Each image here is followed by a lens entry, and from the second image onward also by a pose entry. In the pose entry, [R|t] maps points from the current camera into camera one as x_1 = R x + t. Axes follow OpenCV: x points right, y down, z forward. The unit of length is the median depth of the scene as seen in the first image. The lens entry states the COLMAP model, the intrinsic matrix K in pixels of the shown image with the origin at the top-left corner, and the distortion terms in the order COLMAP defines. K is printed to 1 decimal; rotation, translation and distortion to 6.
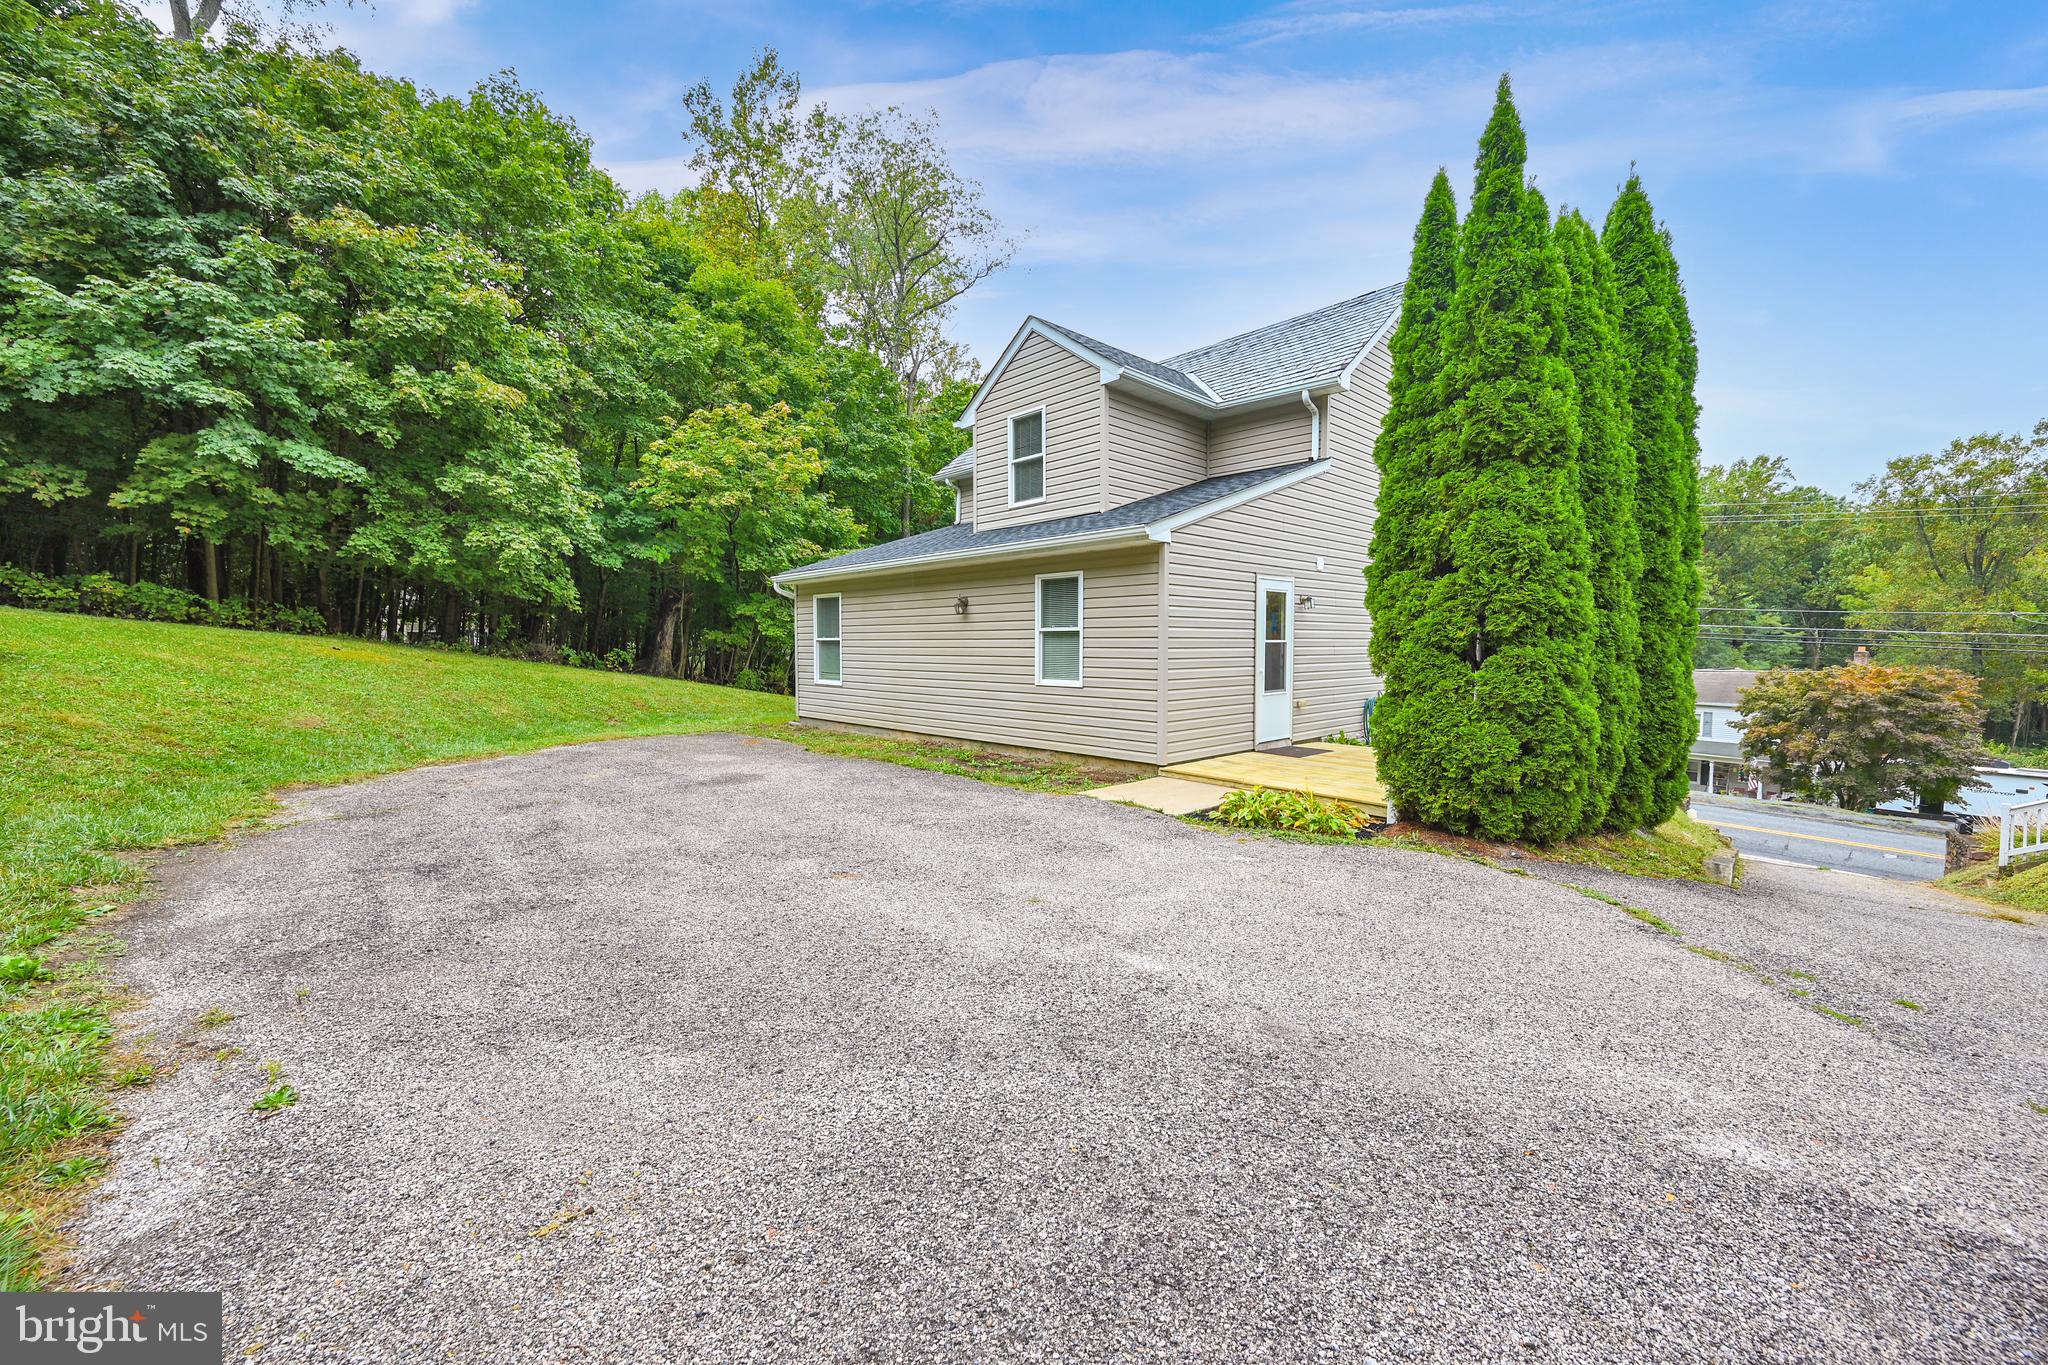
lens RADIAL K [[800.1, 0, 1027.9], [0, 800.1, 687.1], [0, 0, 1]] dist [-0.003782, 0.001192]
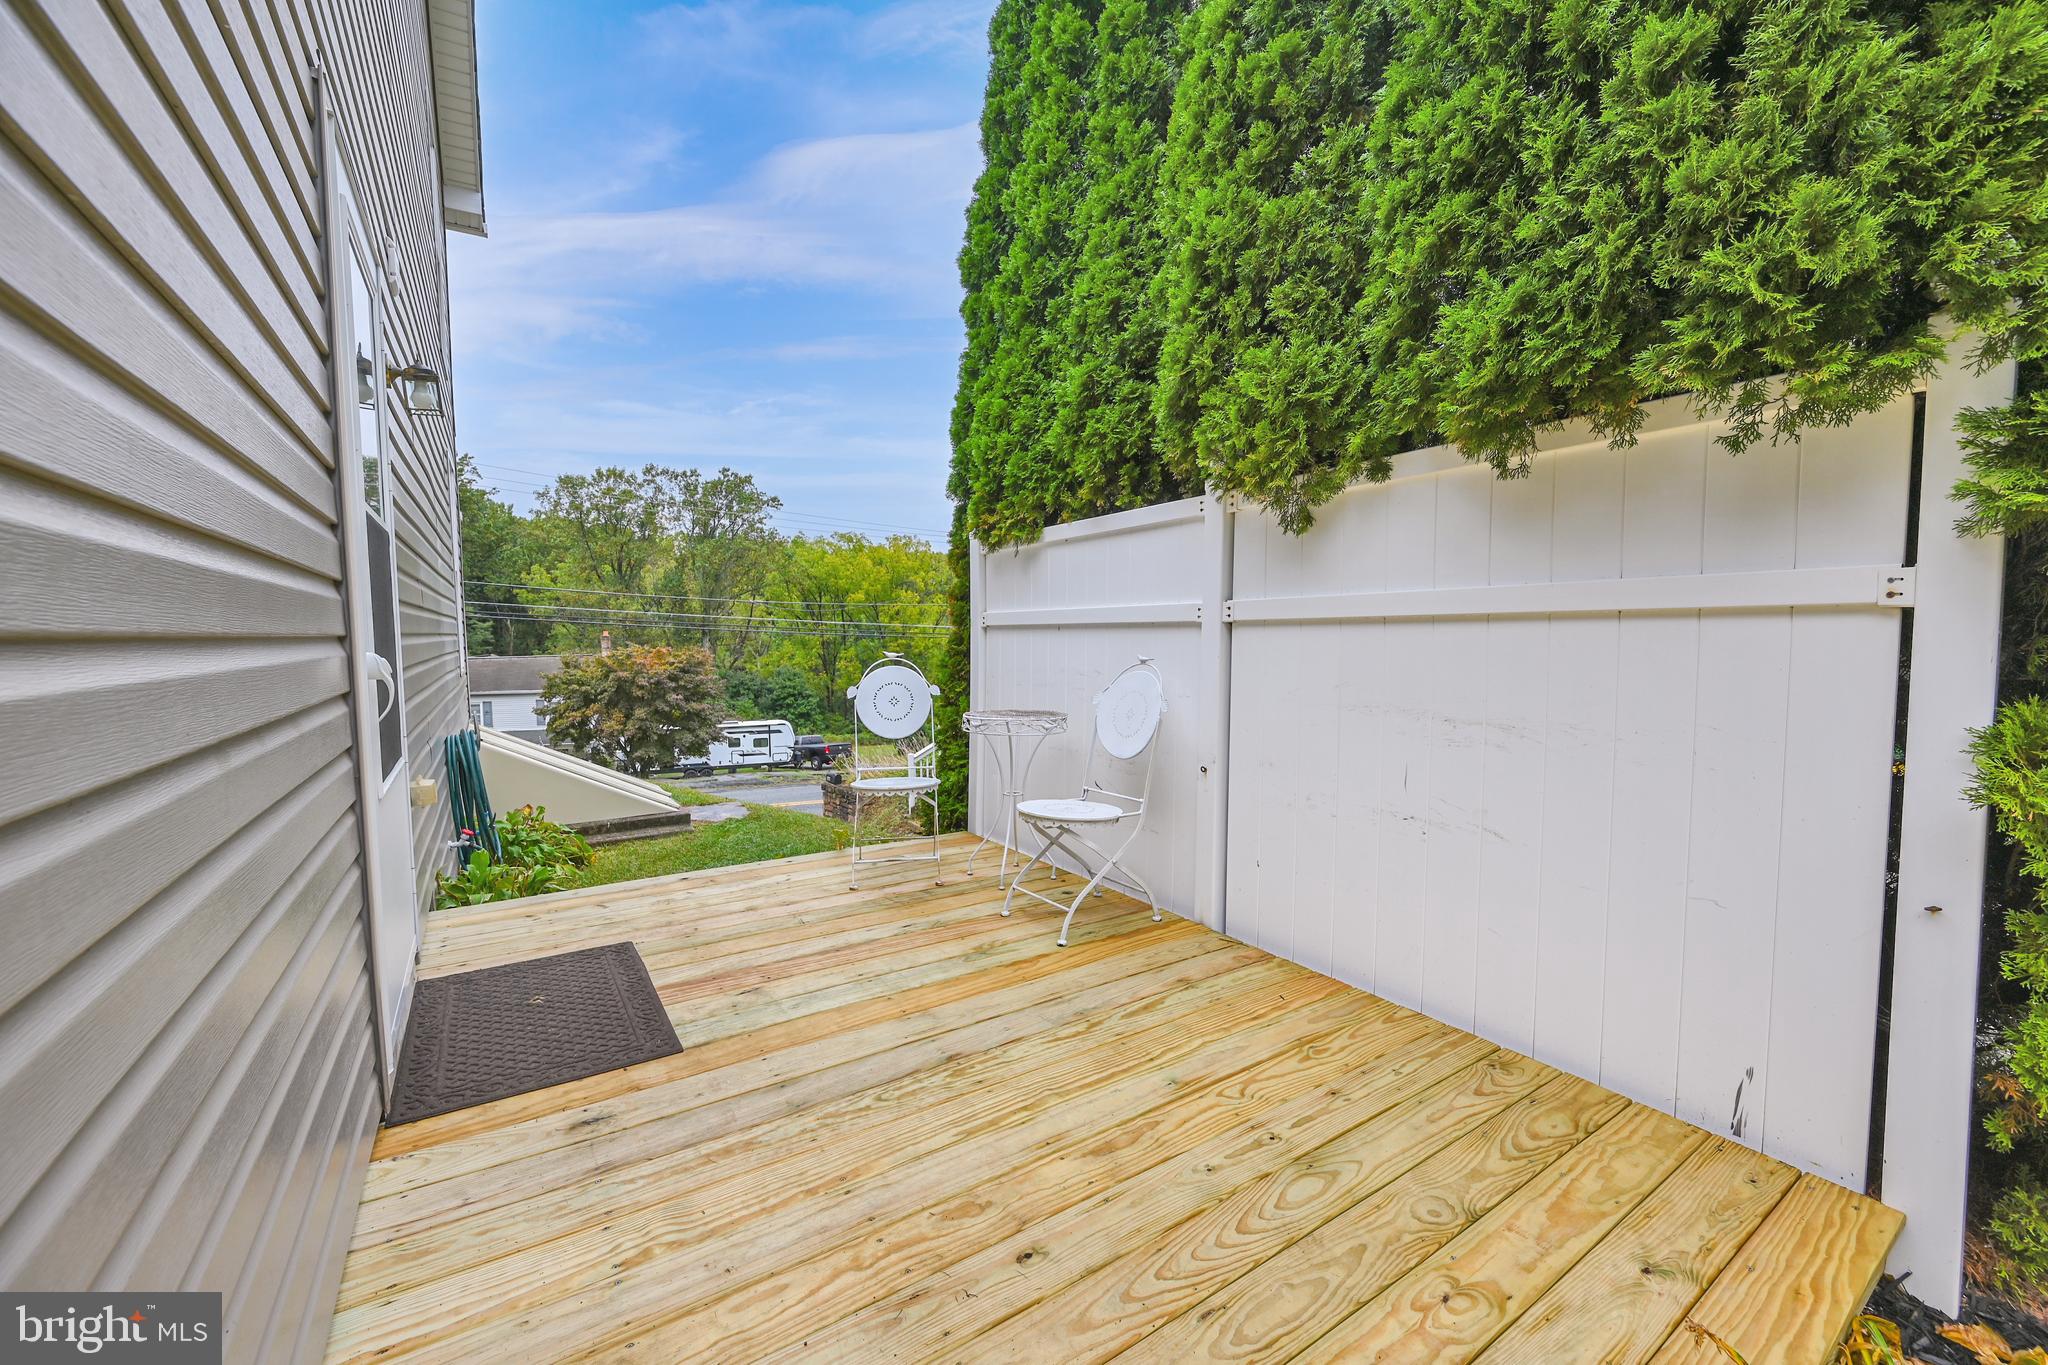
lens RADIAL K [[800.1, 0, 1035.6], [0, 800.1, 683.5], [0, 0, 1]] dist [-0.003782, 0.001192]
pose [[0.170839, -0.066328, 0.983064, 0.109700], [0.060918, 0.996534, 0.056651, -0.011462], [-0.983414, 0.050208, 0.174287, 0.606788]]
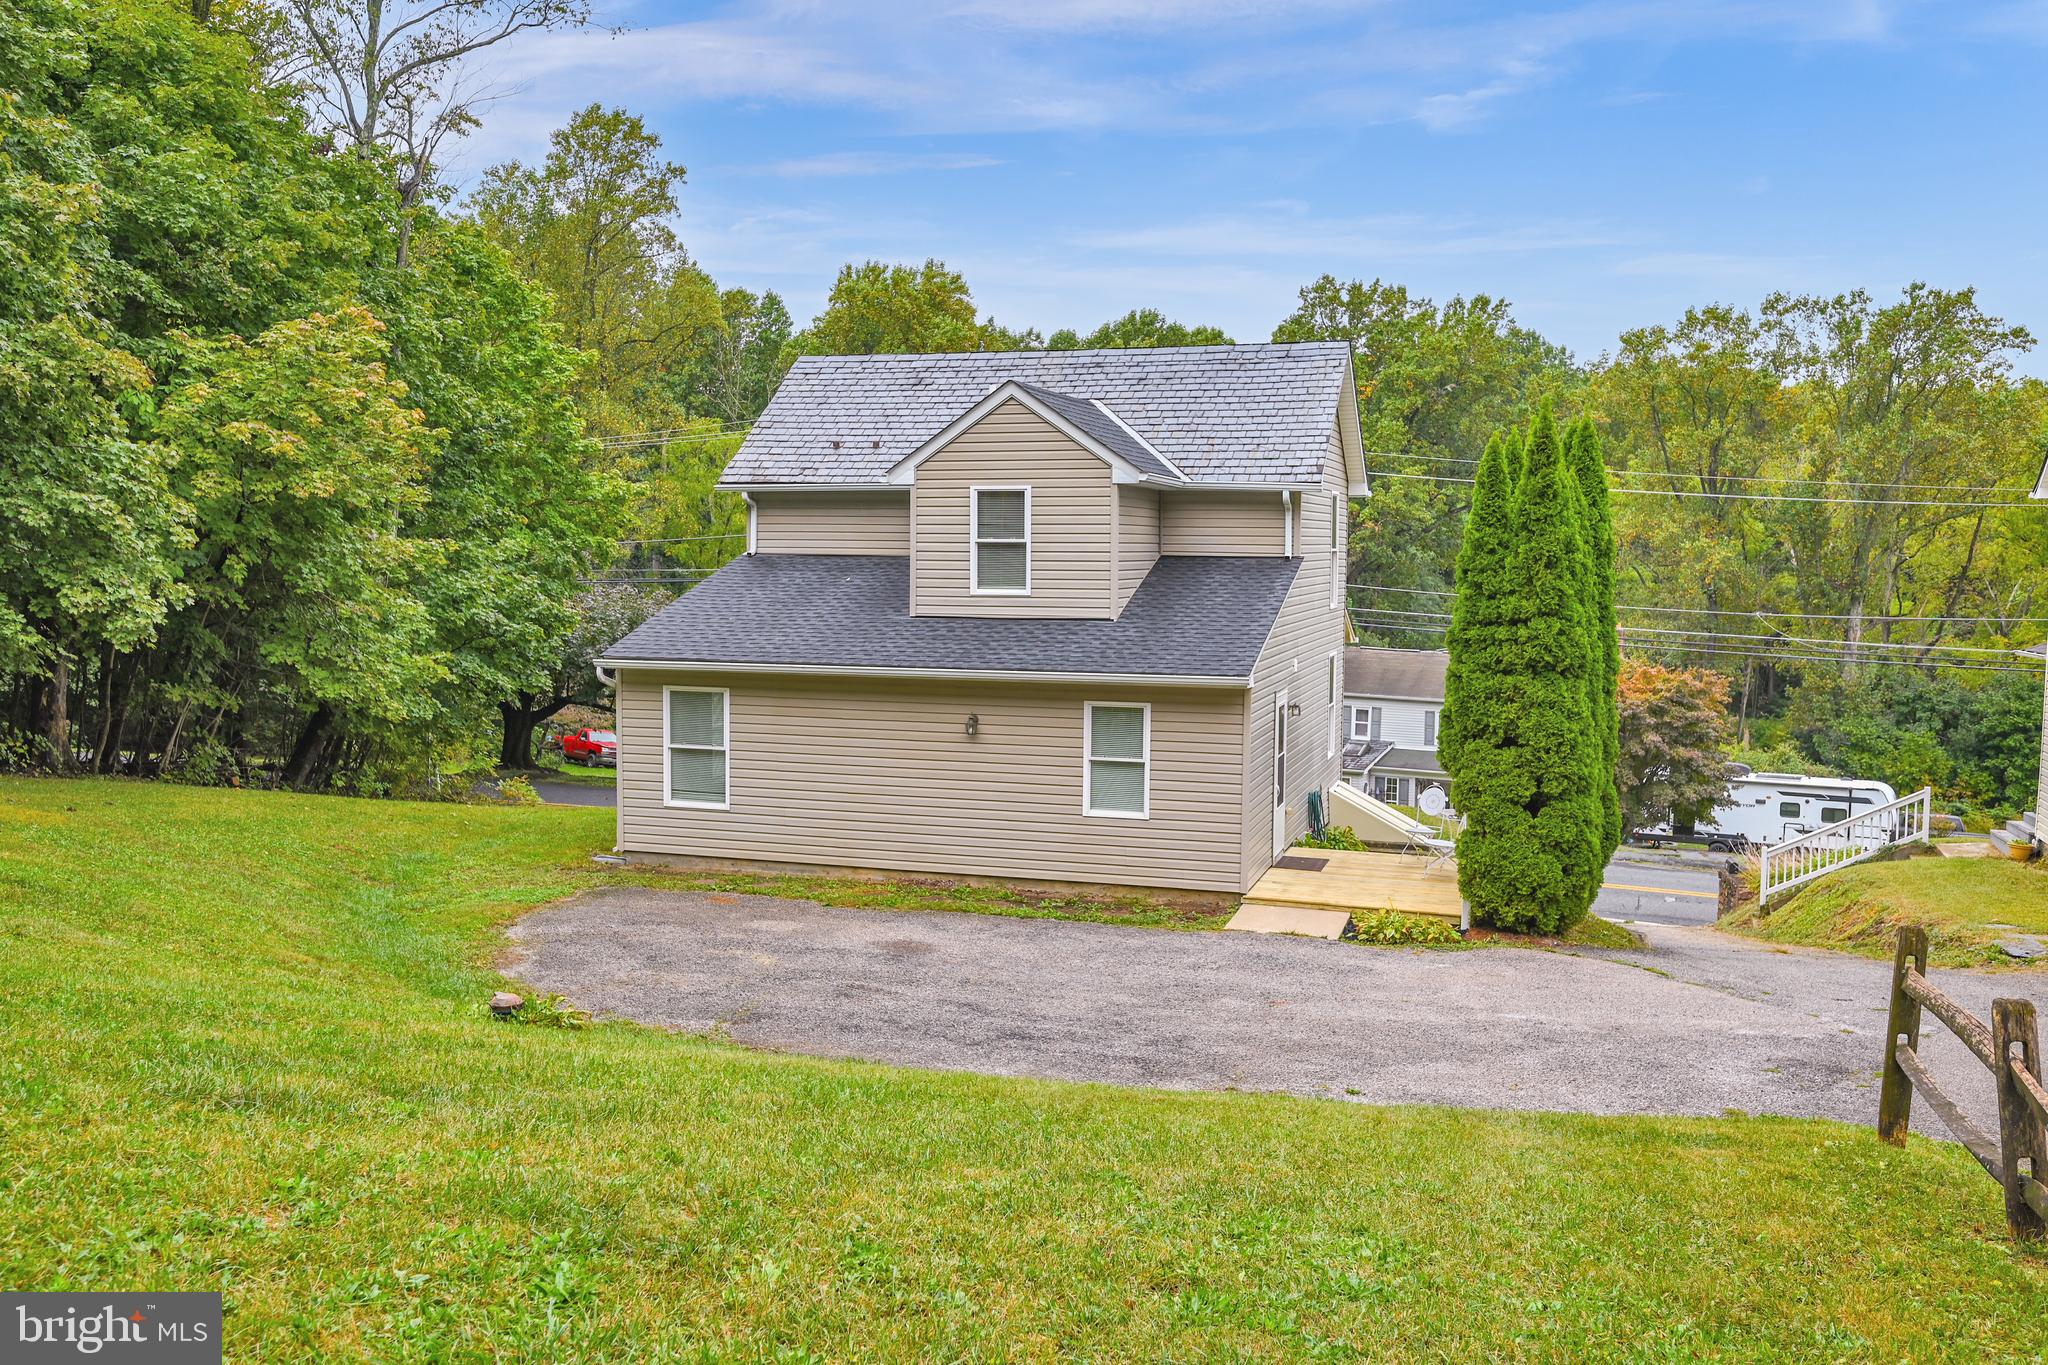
lens RADIAL K [[1762.5, 0, 1021.4], [0, 1762.5, 667.1], [0, 0, 1]] dist [-0.005416, 0.001813]
pose [[0.875169, -0.026952, 0.483067, -0.778916], [0.017052, 0.999545, 0.024875, -0.170355], [-0.483517, -0.013532, 0.875230, -0.580038]]
